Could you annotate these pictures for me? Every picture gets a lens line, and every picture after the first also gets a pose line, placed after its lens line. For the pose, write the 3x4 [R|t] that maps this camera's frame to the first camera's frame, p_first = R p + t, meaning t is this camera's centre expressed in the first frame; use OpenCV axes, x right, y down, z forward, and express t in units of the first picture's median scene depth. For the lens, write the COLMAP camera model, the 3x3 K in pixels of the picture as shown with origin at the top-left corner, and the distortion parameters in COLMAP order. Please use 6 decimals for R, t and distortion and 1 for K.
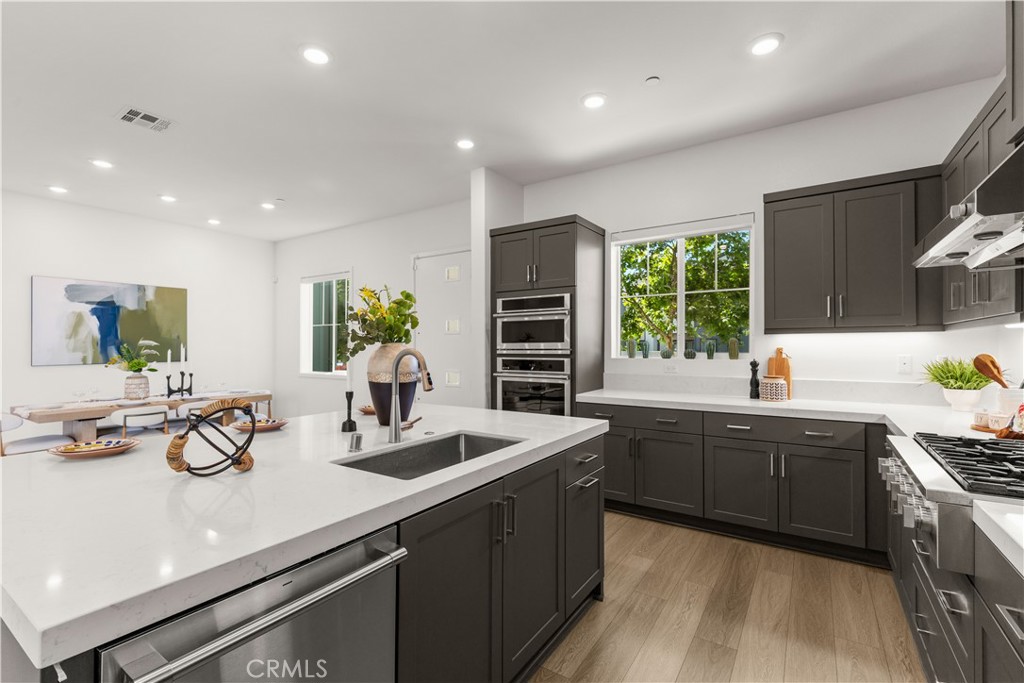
lens RADIAL K [[464.7, 0, 521.0], [0, 464.7, 344.5], [0, 0, 1]] dist [0.010831, -0.003376]
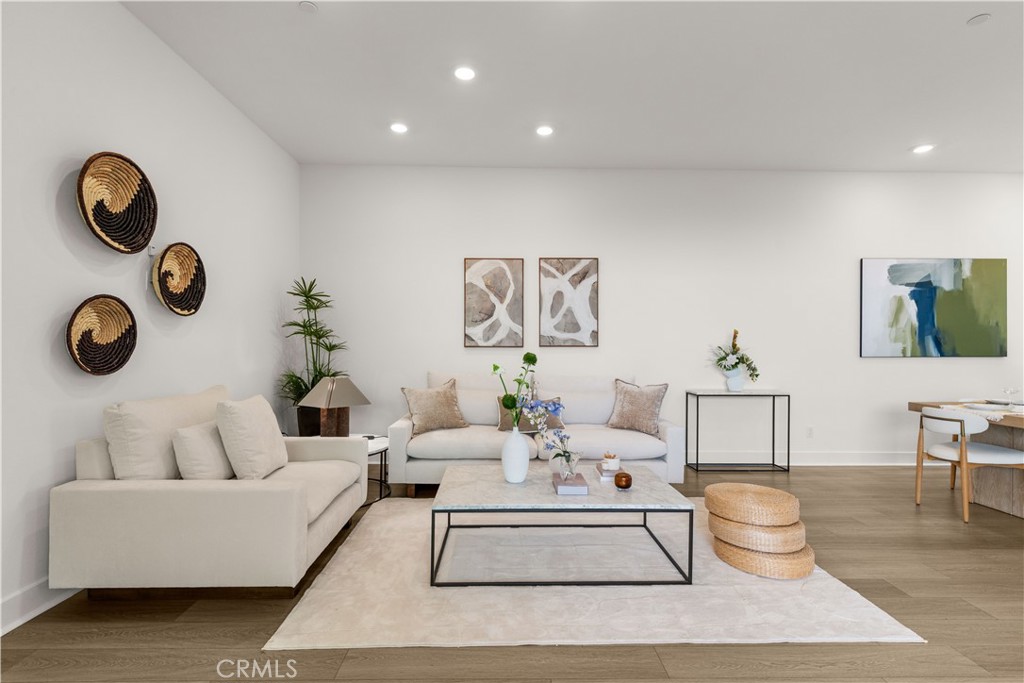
lens RADIAL K [[464.7, 0, 504.5], [0, 464.7, 345.3], [0, 0, 1]] dist [0.010831, -0.003376]
pose [[0.573422, 0.004203, -0.819249, -0.671405], [-0.003138, 0.999991, 0.002934, 0.021597], [0.819254, 0.000889, 0.573430, -0.093590]]
